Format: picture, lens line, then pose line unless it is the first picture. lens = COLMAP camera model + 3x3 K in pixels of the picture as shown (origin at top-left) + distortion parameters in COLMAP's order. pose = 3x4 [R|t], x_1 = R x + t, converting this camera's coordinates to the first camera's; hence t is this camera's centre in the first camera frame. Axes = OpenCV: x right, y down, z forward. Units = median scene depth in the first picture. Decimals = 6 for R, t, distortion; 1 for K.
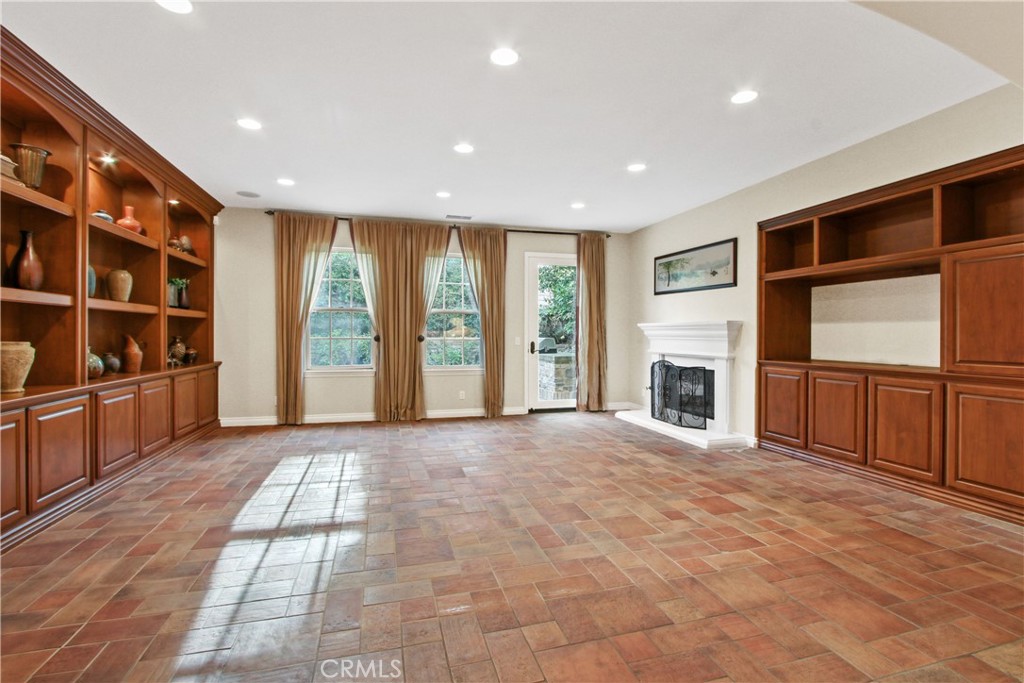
lens RADIAL K [[470.8, 0, 516.6], [0, 470.8, 336.8], [0, 0, 1]] dist [-0.012326, 0.001222]
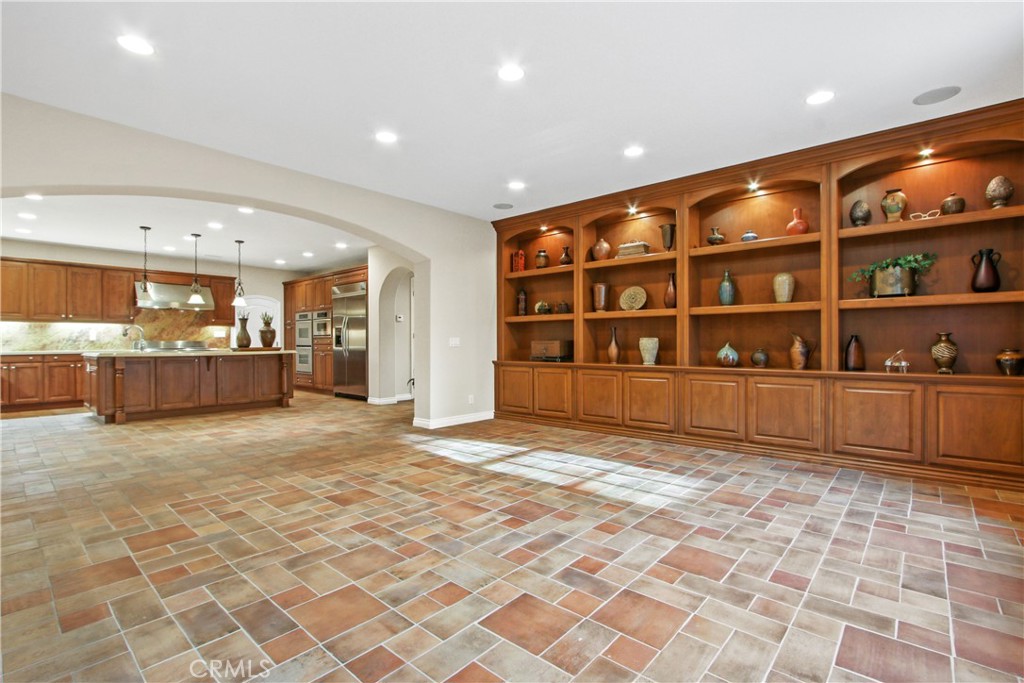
lens RADIAL K [[470.8, 0, 506.3], [0, 470.8, 343.5], [0, 0, 1]] dist [-0.012326, 0.001222]
pose [[-0.849433, 0.001780, -0.527694, 0.244131], [-0.003927, 0.999945, 0.009695, 0.012303], [0.527682, 0.010308, -0.849379, 1.404222]]
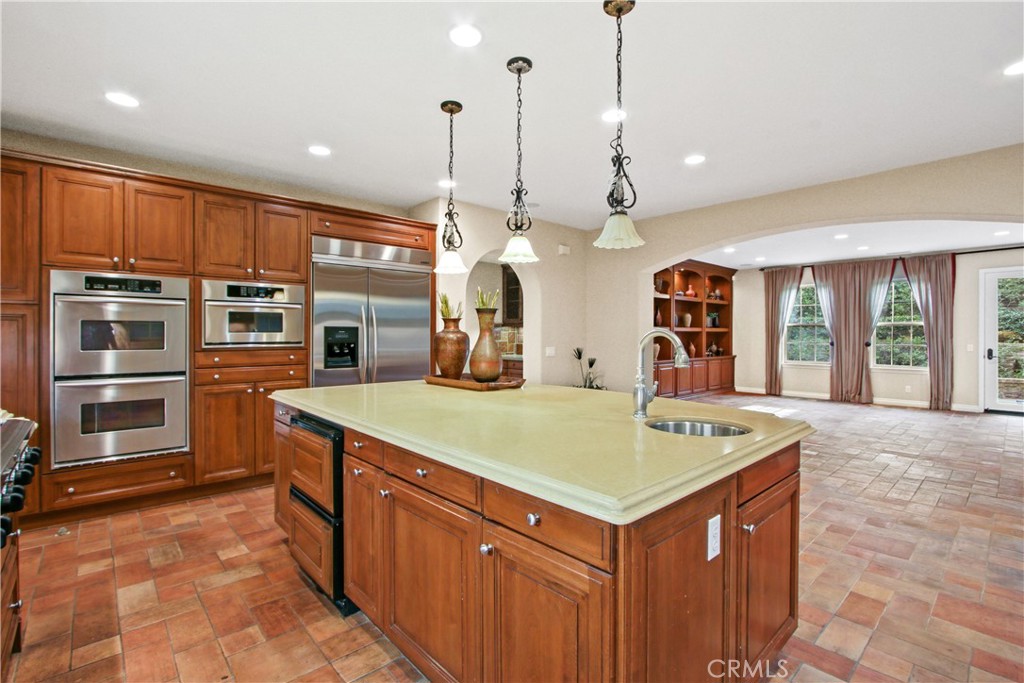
lens RADIAL K [[470.8, 0, 504.8], [0, 470.8, 336.0], [0, 0, 1]] dist [-0.012326, 0.001222]
pose [[0.426610, -0.000218, -0.904436, 0.738504], [-0.004122, 0.999989, -0.002186, -0.017022], [0.904426, 0.004660, 0.426604, -0.688292]]
